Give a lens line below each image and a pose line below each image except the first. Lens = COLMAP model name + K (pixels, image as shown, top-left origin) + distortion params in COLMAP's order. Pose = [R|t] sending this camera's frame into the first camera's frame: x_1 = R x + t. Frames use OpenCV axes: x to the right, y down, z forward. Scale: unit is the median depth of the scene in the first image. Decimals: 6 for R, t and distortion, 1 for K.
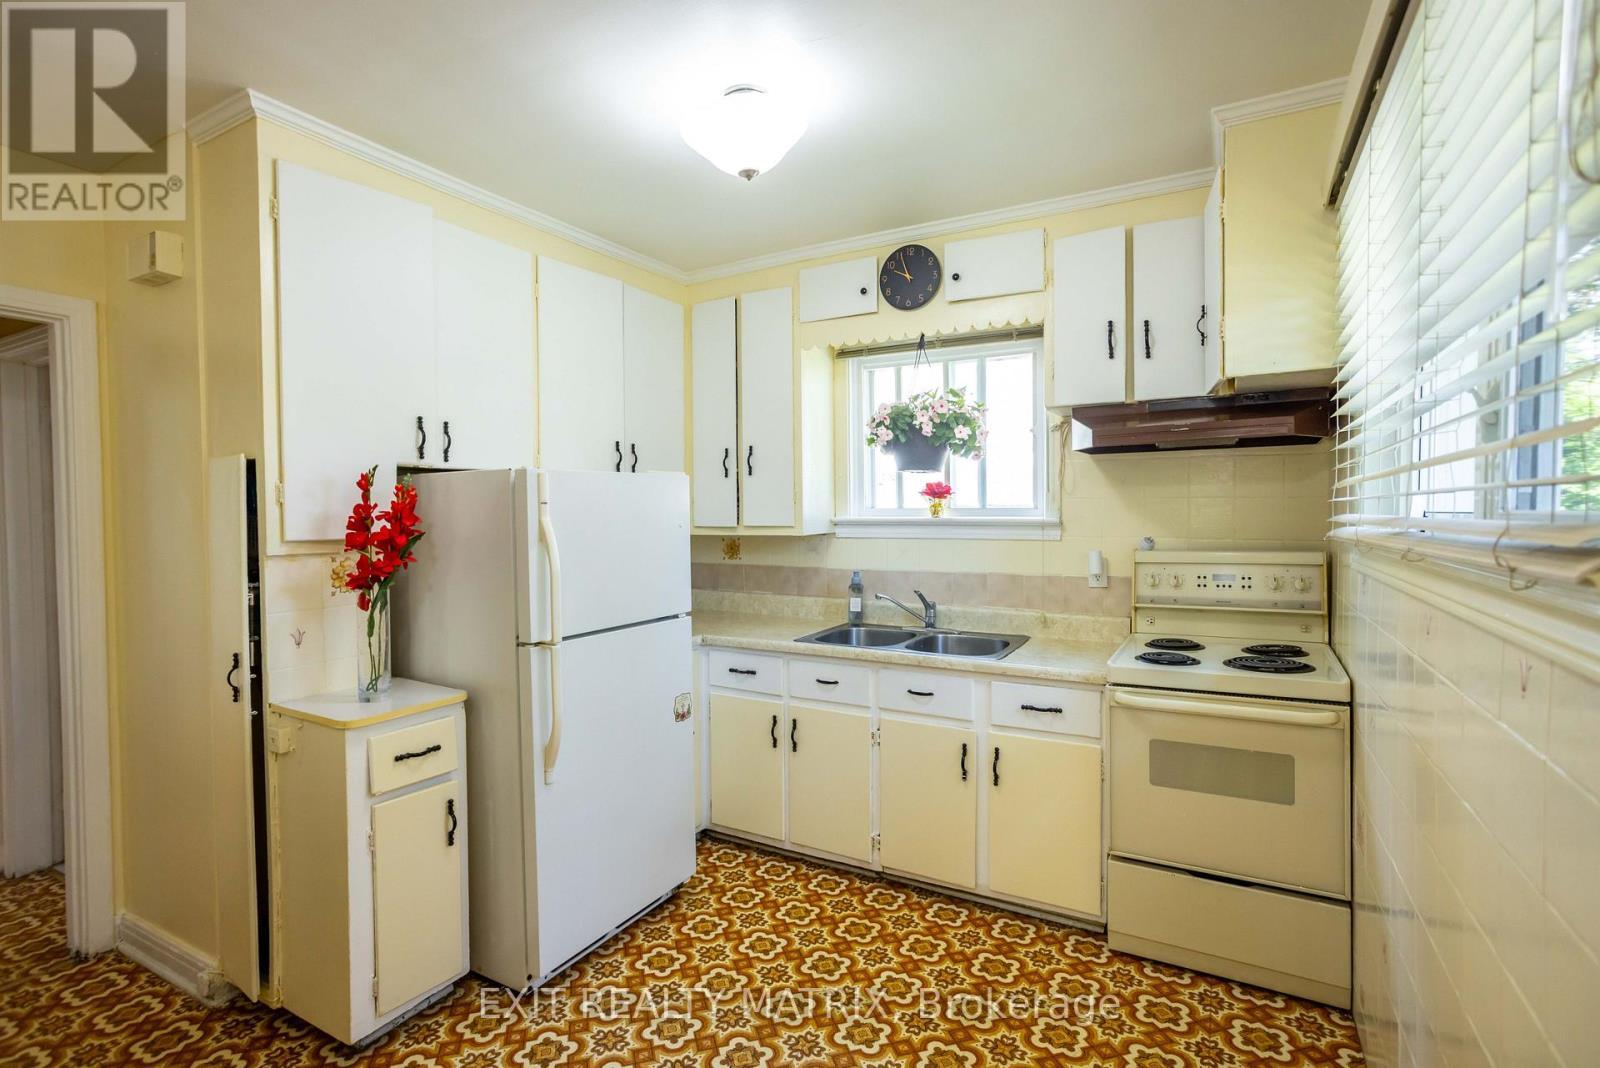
lens RADIAL K [[772.4, 0, 761.1], [0, 772.4, 530.6], [0, 0, 1]] dist [-0.040734, 0.033581]
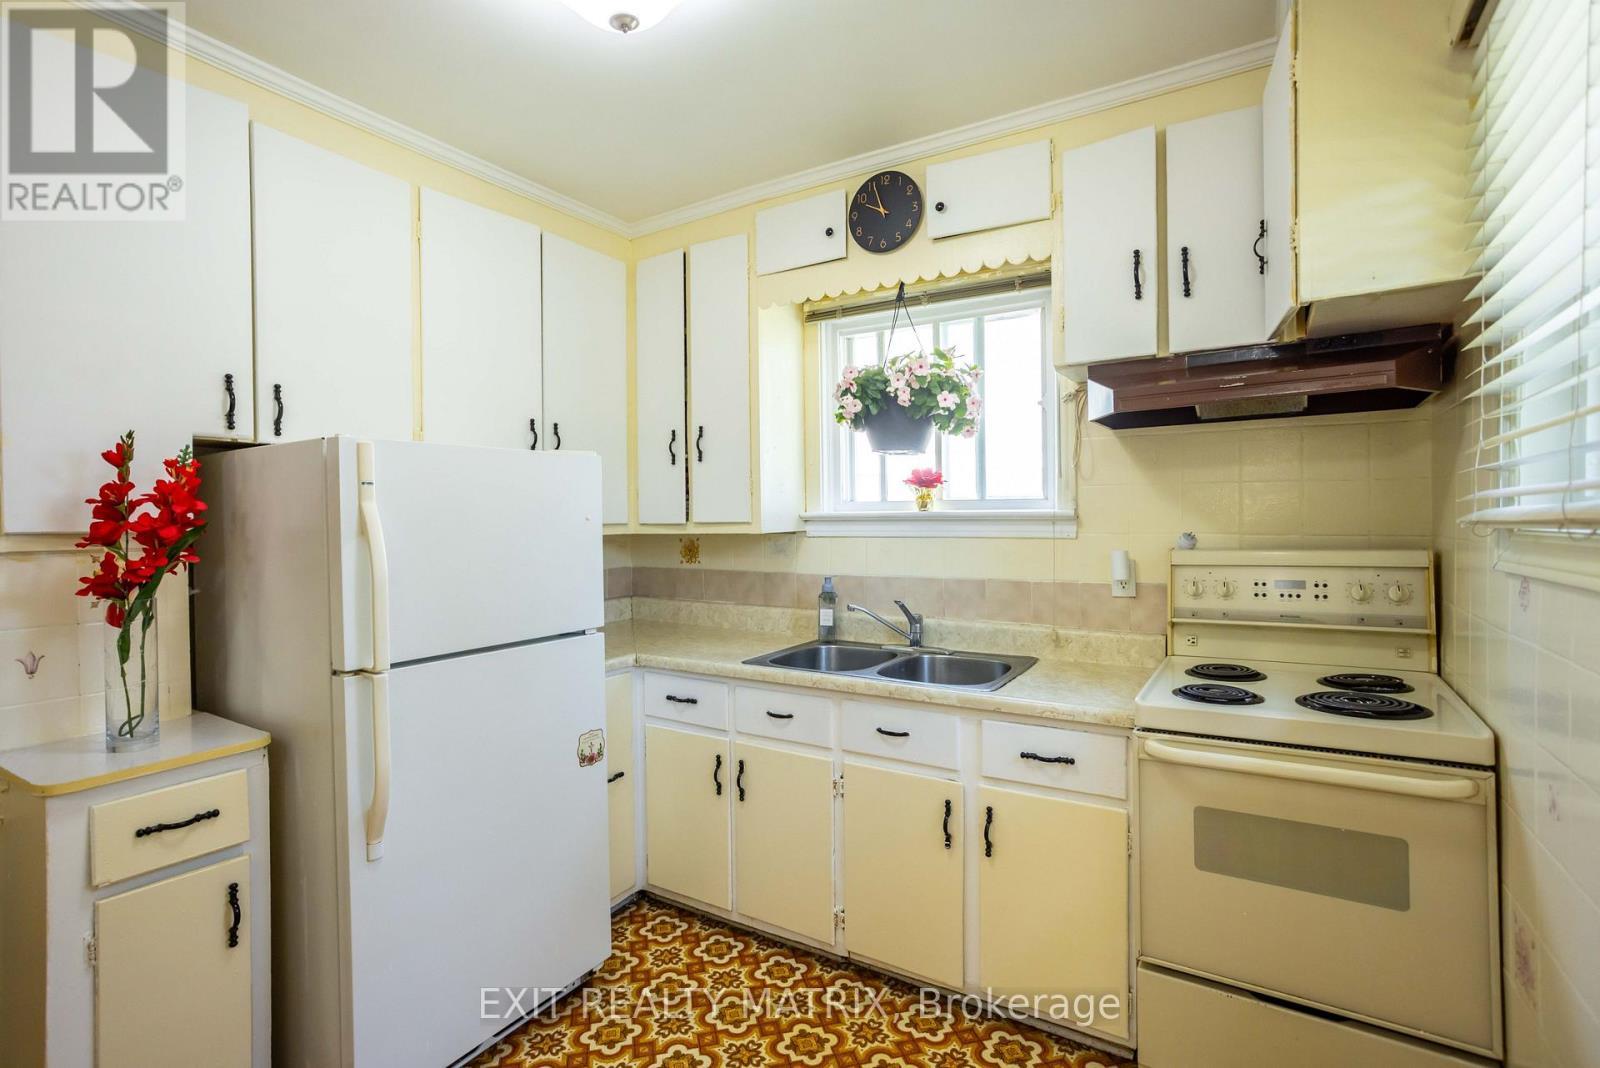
lens RADIAL K [[745.3, 0, 779.1], [0, 745.3, 532.3], [0, 0, 1]] dist [-0.038774, 0.029190]
pose [[0.999530, -0.001437, -0.030617, 0.111440], [0.001102, 0.999939, -0.010950, 0.015877], [0.030631, 0.010911, 0.999471, 0.234810]]
